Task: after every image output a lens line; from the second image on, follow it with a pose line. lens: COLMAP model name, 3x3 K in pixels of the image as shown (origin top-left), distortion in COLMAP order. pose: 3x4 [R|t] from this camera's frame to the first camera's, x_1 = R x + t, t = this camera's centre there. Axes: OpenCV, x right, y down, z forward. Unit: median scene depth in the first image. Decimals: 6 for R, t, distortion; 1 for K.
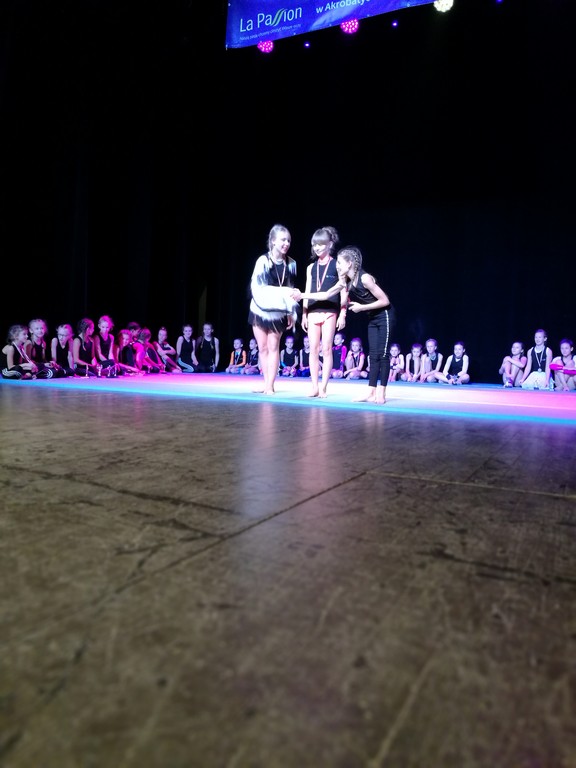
lens RADIAL K [[610.1, 0, 283.1], [0, 610.1, 380.8], [0, 0, 1]] dist [-0.014965, 0.040229]
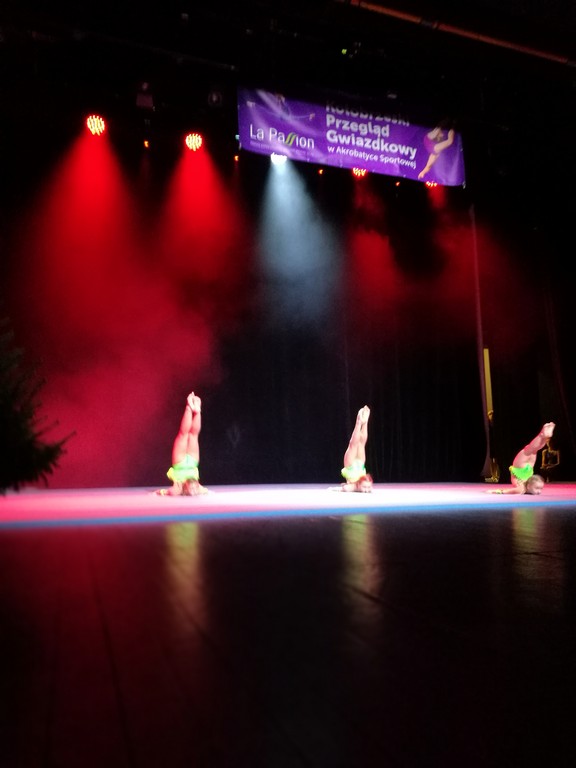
lens RADIAL K [[610.1, 0, 289.5], [0, 610.1, 378.0], [0, 0, 1]] dist [-0.014965, 0.040229]
pose [[0.711650, 0.091150, 0.696596, -0.710112], [0.038220, 0.985056, -0.167941, -0.011016], [-0.701494, 0.146139, 0.697531, 0.326786]]
